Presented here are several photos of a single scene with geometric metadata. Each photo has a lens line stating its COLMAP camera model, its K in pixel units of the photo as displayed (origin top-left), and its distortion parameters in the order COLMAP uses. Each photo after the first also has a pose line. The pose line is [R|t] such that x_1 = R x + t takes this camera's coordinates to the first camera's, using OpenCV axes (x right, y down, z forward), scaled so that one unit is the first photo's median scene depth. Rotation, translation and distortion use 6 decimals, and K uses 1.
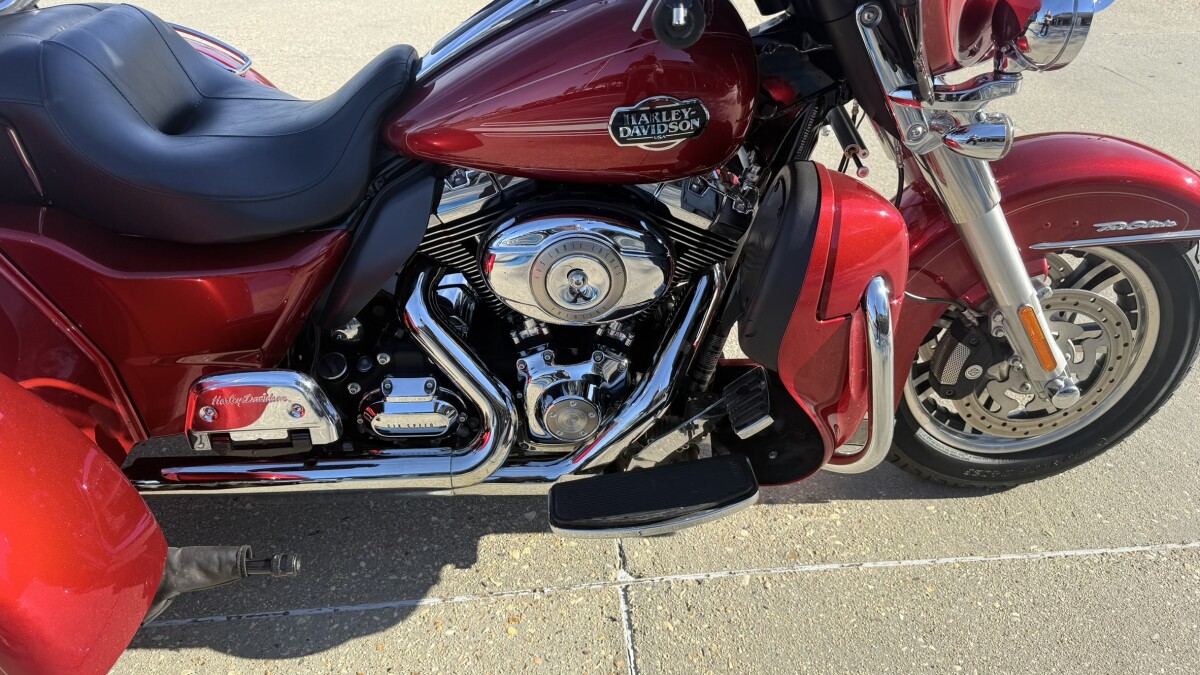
lens RADIAL K [[850.7, 0, 600.0], [0, 850.7, 337.5], [0, 0, 1]] dist [-0.021290, -0.004927]
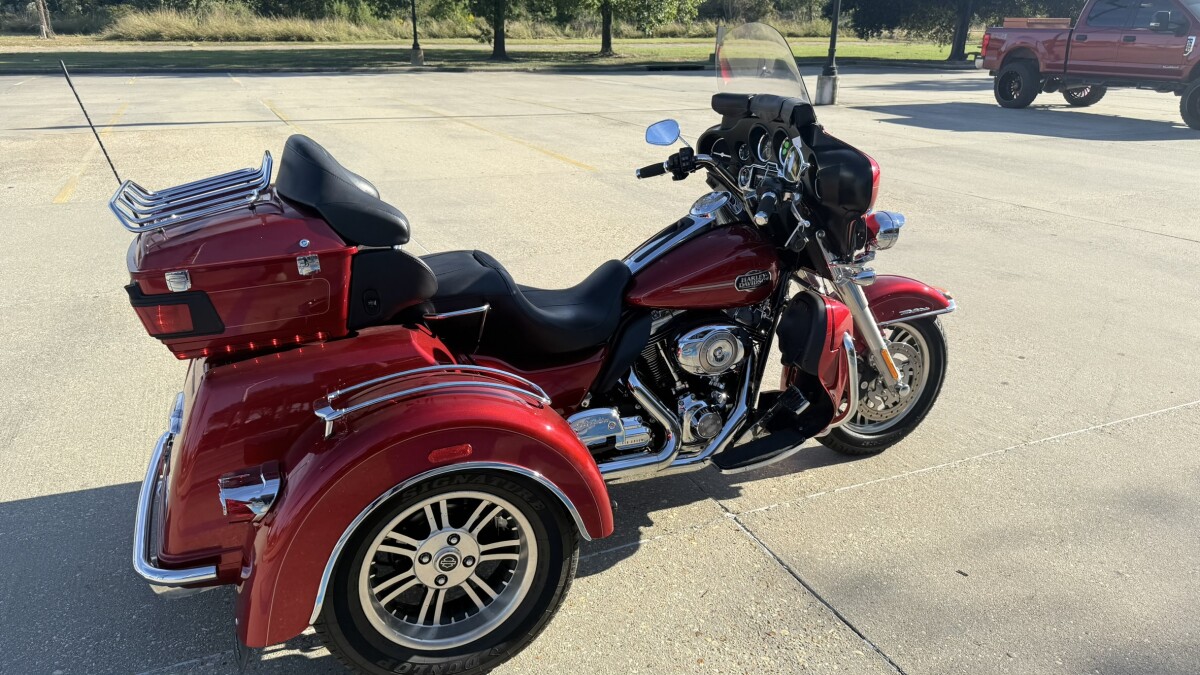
lens RADIAL K [[877.5, 0, 600.0], [0, 877.5, 337.5], [0, 0, 1]] dist [0.005807, -0.022125]
pose [[0.938806, -0.094753, 0.331157, -0.942144], [0.163909, 0.968480, -0.187562, 0.238767], [-0.302947, 0.230364, 0.924746, -0.906069]]
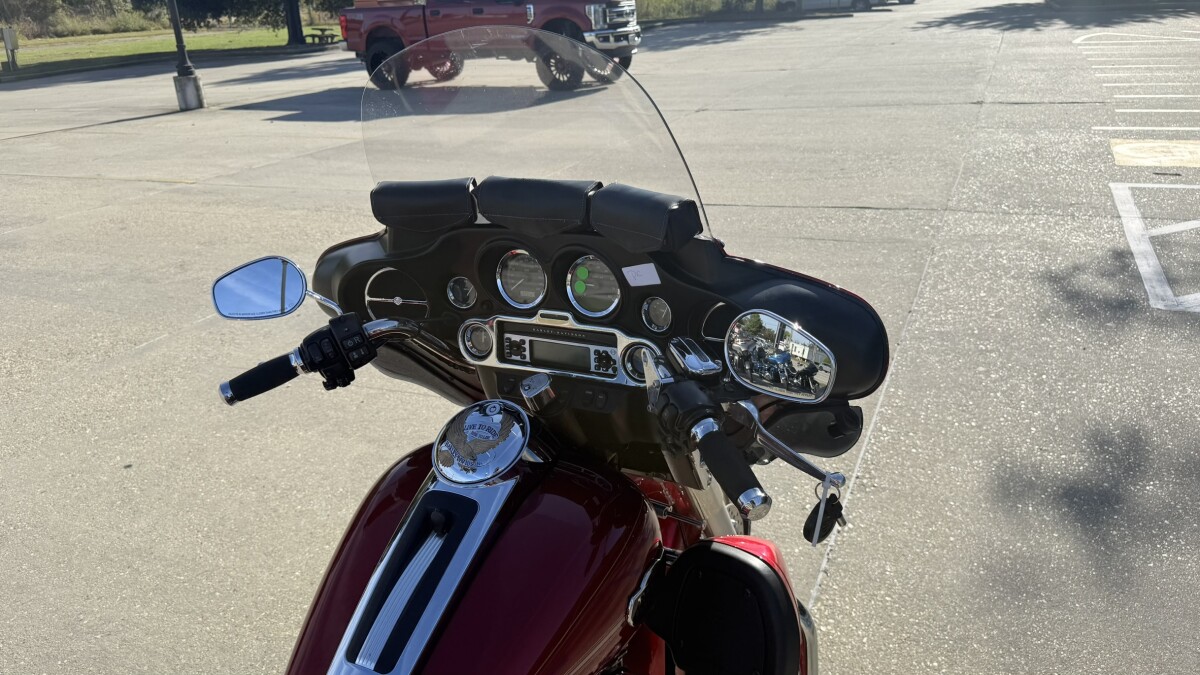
lens RADIAL K [[900.7, 0, 600.0], [0, 900.7, 337.5], [0, 0, 1]] dist [-0.013547, -0.005183]
pose [[0.501565, -0.316524, 0.805137, -0.625168], [0.491158, 0.870319, 0.036179, -0.487854], [-0.712177, 0.377304, 0.591985, 0.193165]]
